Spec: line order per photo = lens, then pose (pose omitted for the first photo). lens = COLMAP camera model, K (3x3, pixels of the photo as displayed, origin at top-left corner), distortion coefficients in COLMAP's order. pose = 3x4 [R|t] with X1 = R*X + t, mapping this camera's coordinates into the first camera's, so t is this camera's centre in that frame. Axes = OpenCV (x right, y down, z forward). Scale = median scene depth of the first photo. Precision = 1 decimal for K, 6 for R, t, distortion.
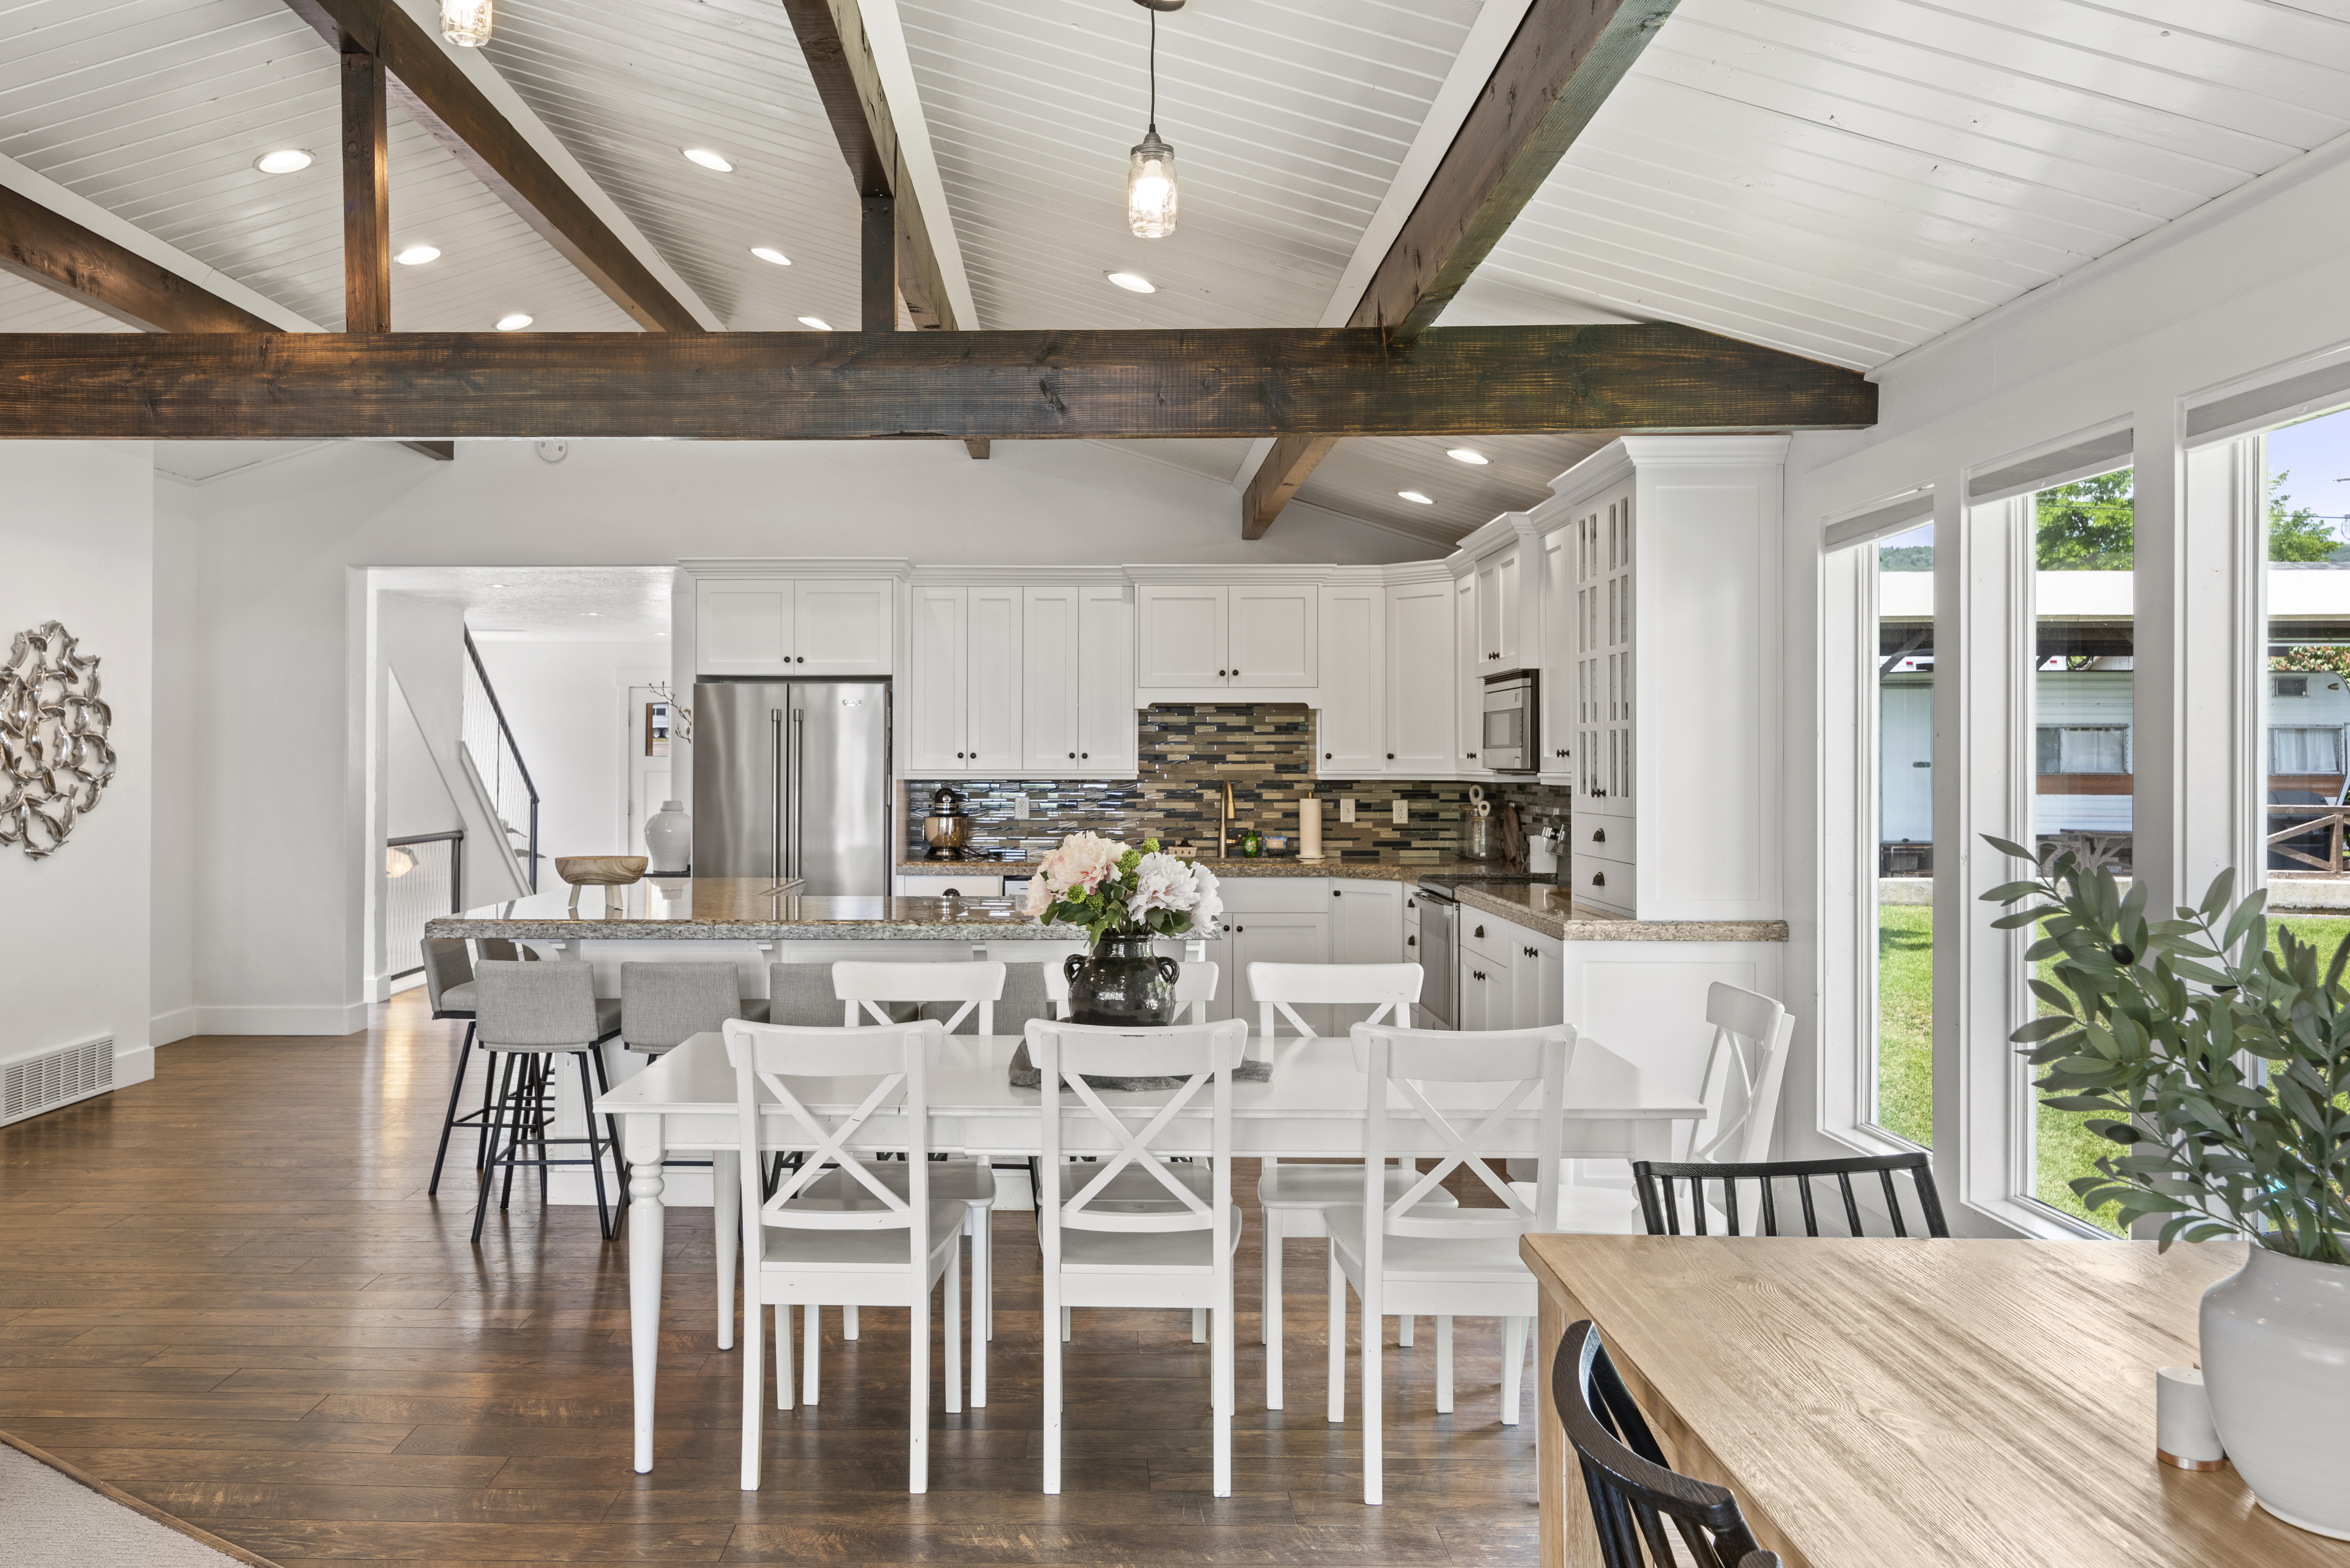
lens RADIAL K [[1842.3, 0, 1172.9], [0, 1842.3, 777.9], [0, 0, 1]] dist [0.002983, 0.000468]
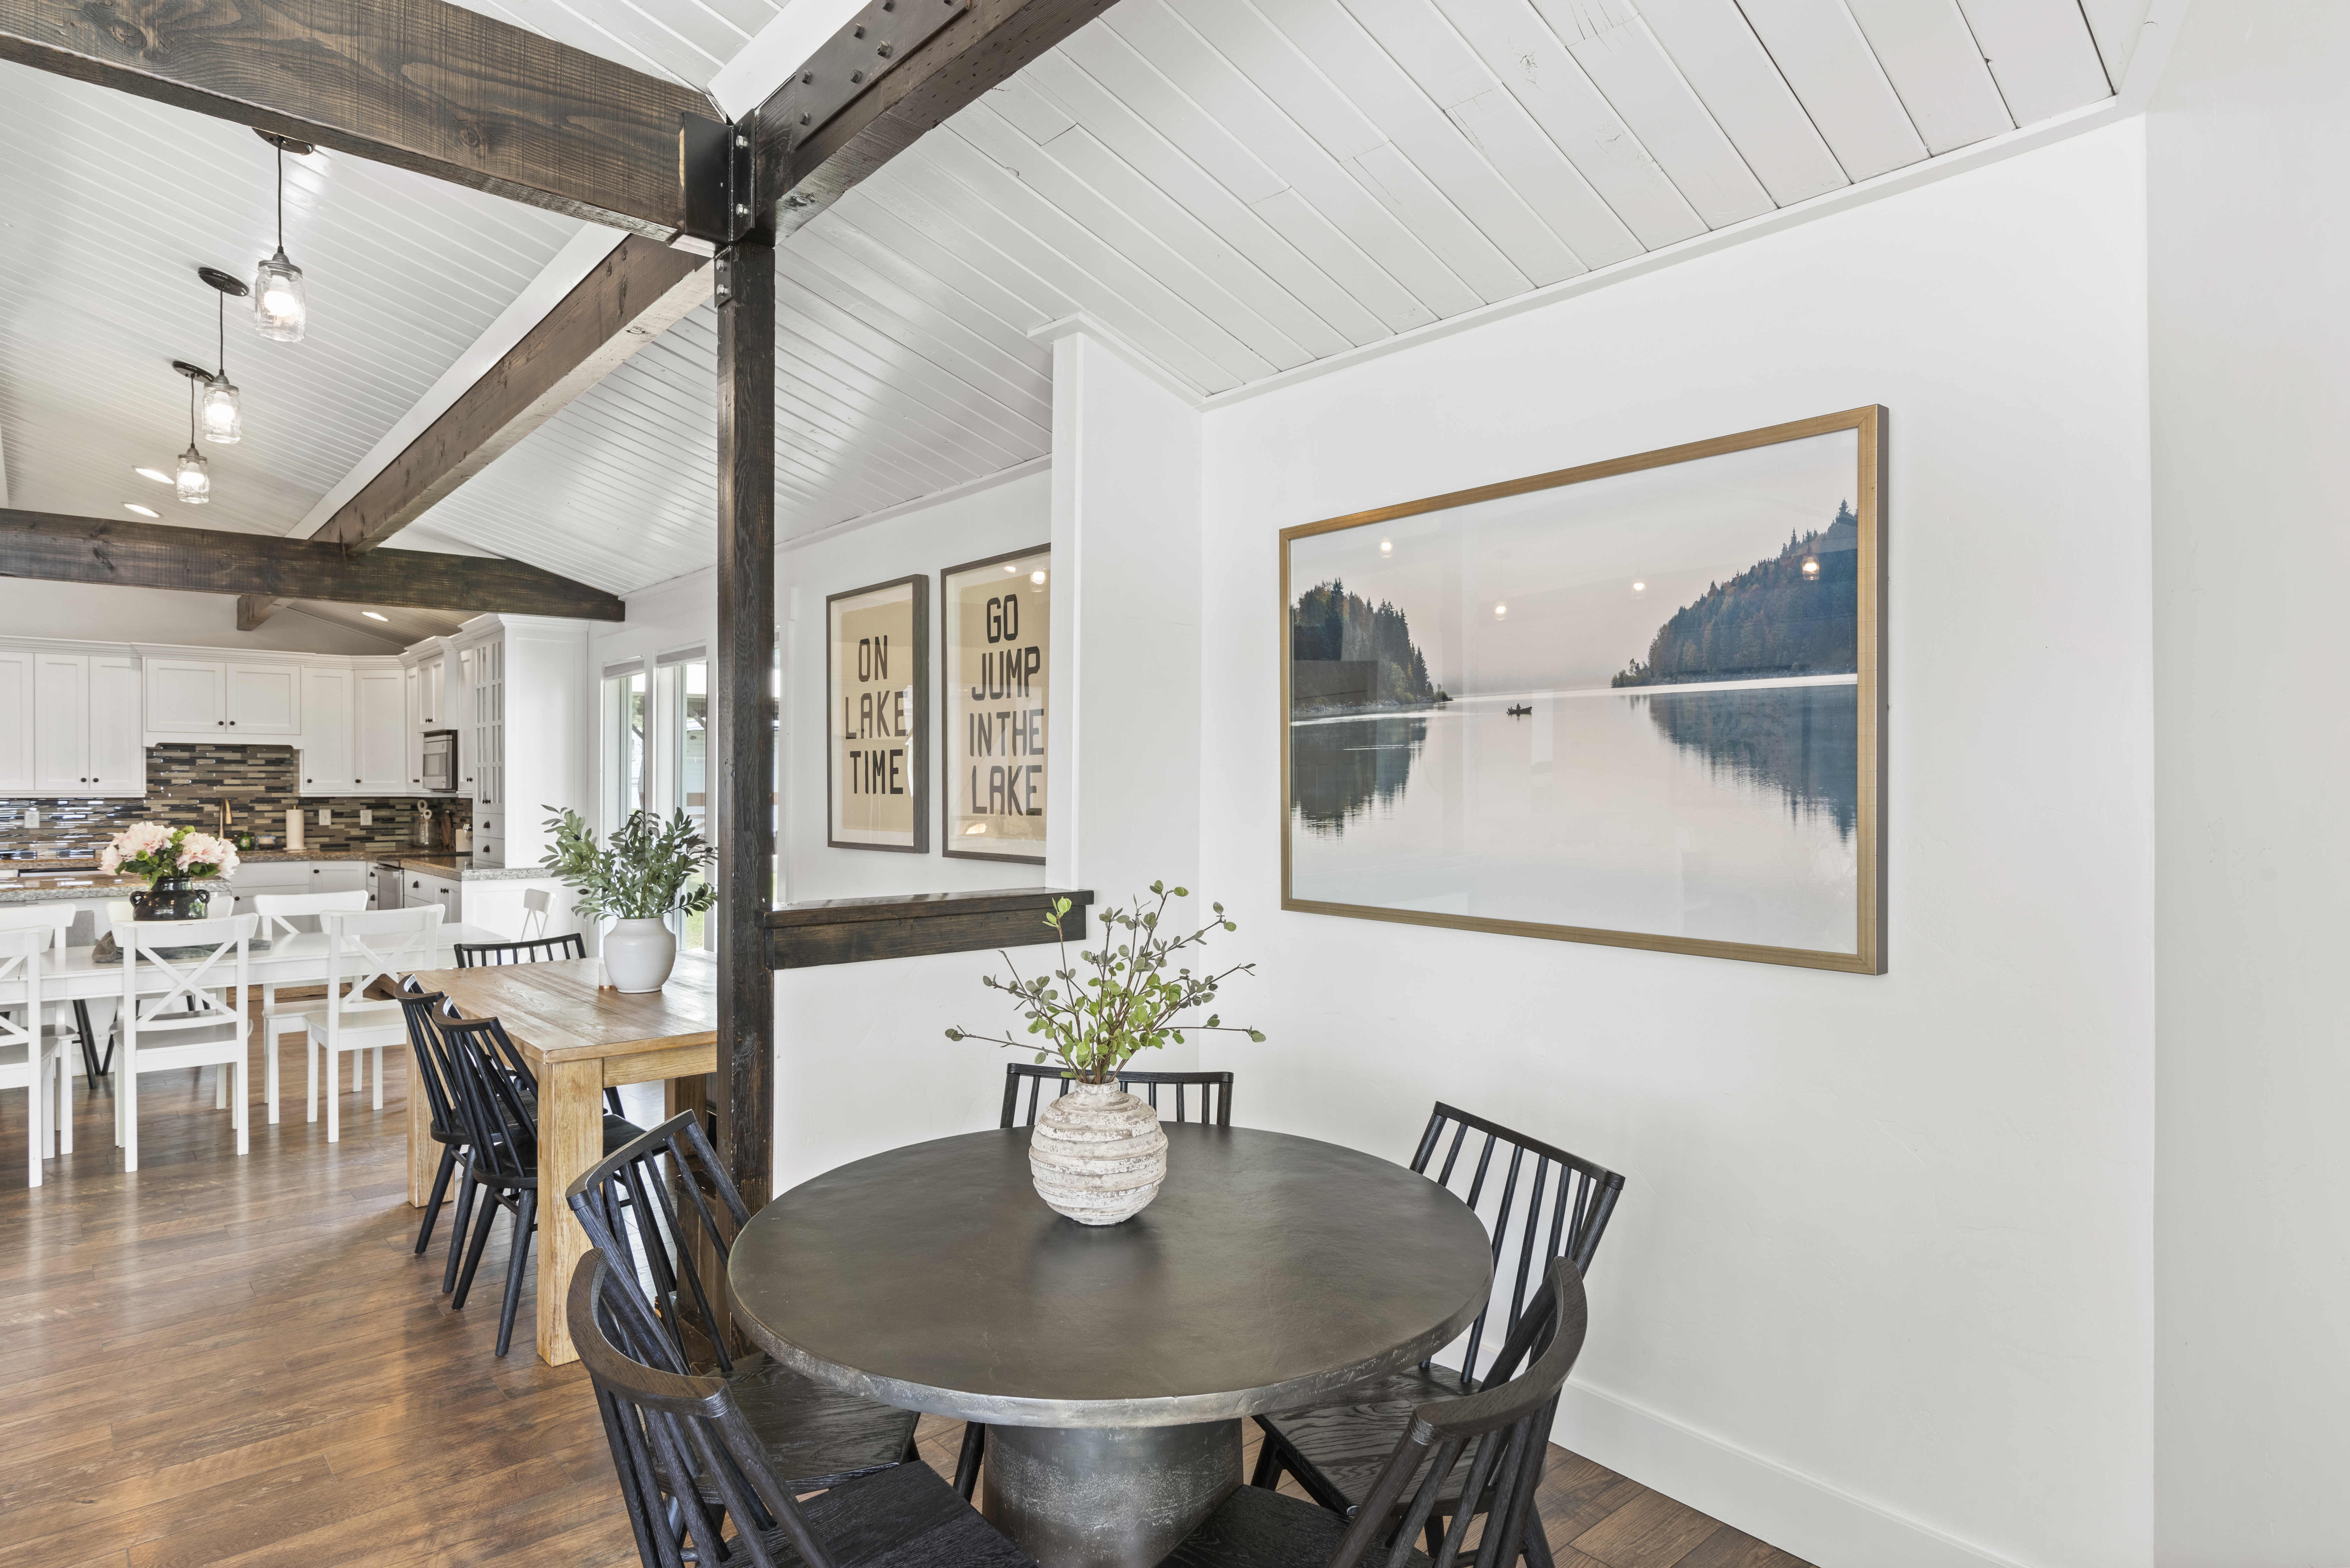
lens RADIAL K [[1293.3, 0, 1177.5], [0, 1293.3, 790.7], [0, 0, 1]] dist [0.001179, -0.002260]
pose [[0.781557, -0.002206, 0.623830, -0.033194], [0.005419, 0.999980, -0.003252, 0.005572], [-0.623811, 0.005922, 0.781553, -0.433426]]
